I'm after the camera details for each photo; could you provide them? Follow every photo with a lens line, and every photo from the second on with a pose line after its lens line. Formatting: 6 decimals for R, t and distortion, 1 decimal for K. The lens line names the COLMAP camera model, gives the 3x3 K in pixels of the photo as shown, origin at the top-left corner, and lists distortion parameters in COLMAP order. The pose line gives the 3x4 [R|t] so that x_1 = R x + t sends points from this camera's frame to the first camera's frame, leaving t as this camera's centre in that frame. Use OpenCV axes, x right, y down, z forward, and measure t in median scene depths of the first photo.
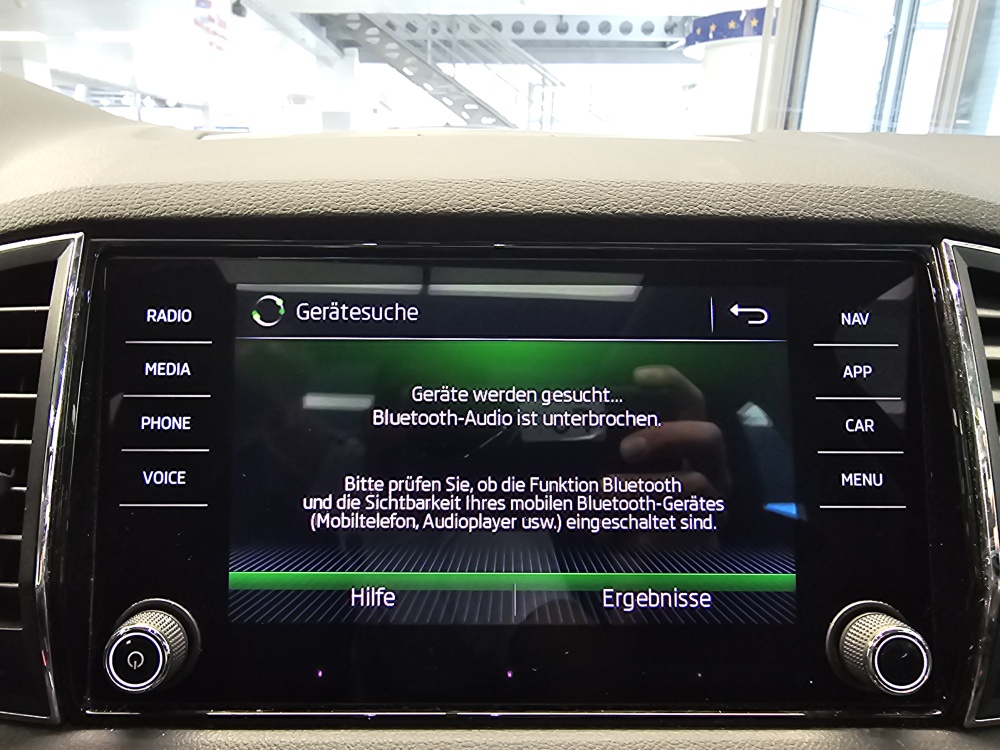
lens RADIAL K [[681.8, 0, 421.8], [0, 681.8, 368.8], [0, 0, 1]] dist [0.004062, -0.001848]
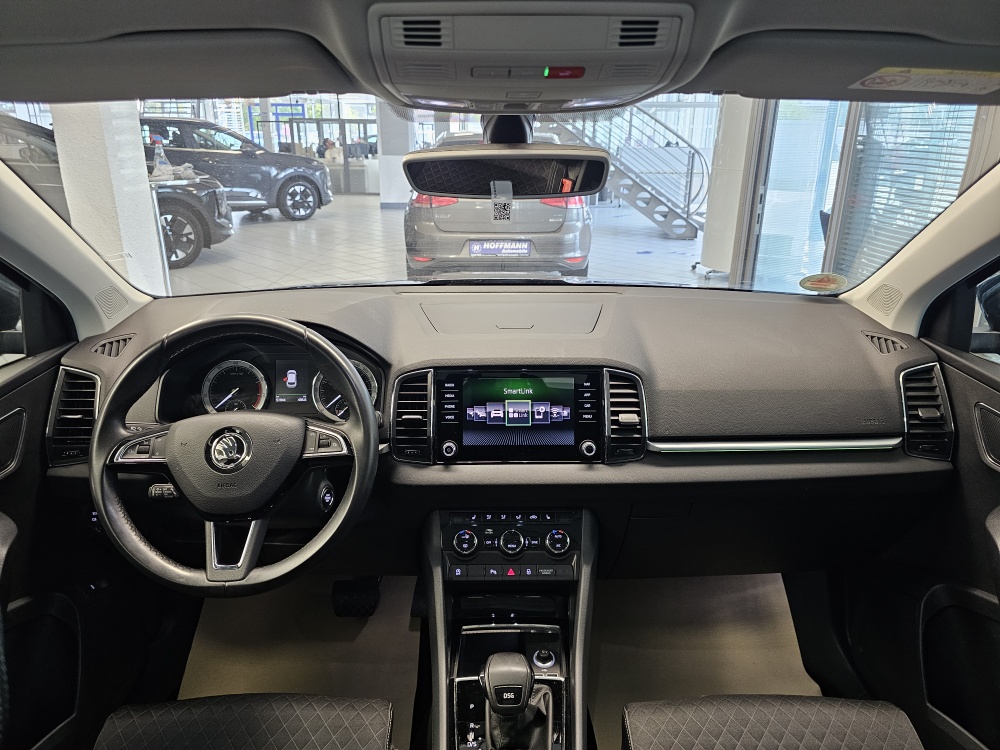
lens RADIAL K [[669.3, 0, 490.1], [0, 669.3, 362.4], [0, 0, 1]] dist [0.089664, -0.103731]
pose [[0.999877, -0.010364, 0.011750, -0.132405], [0.009962, 0.999379, 0.033786, -0.408139], [-0.012093, -0.033665, 0.999360, -3.914894]]
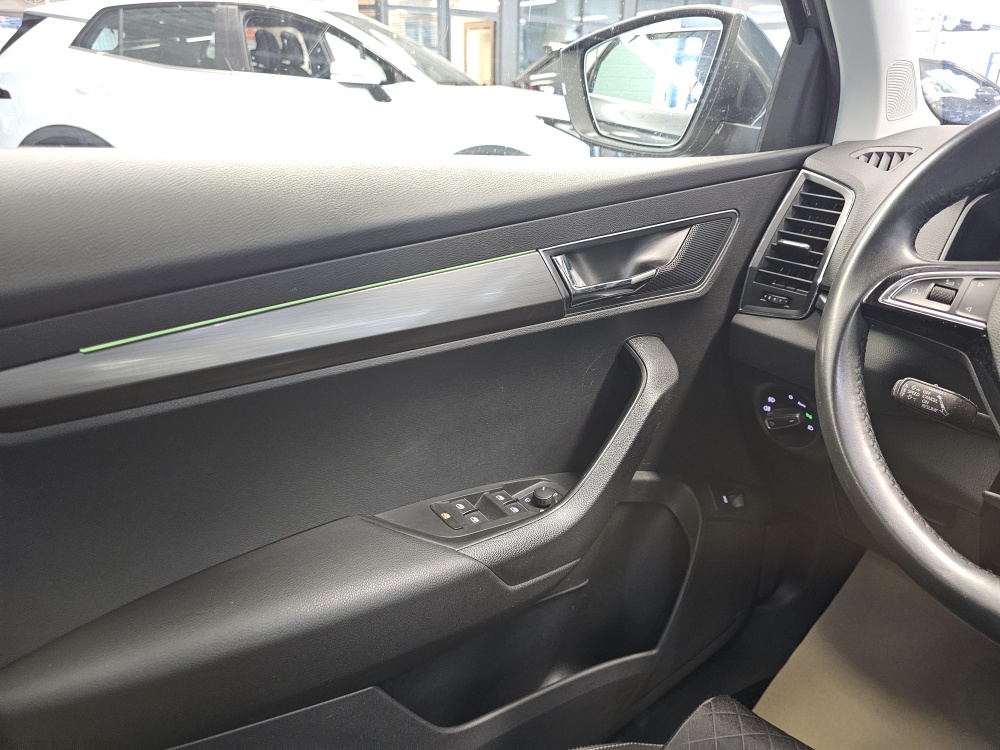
lens RADIAL K [[684.6, 0, 497.0], [0, 684.6, 366.8], [0, 0, 1]] dist [0.049362, -0.064664]
pose [[0.636385, 0.295441, -0.712551, -1.523890], [-0.233515, 0.954187, 0.187075, 0.388318], [0.735176, 0.047340, 0.676221, -2.136224]]
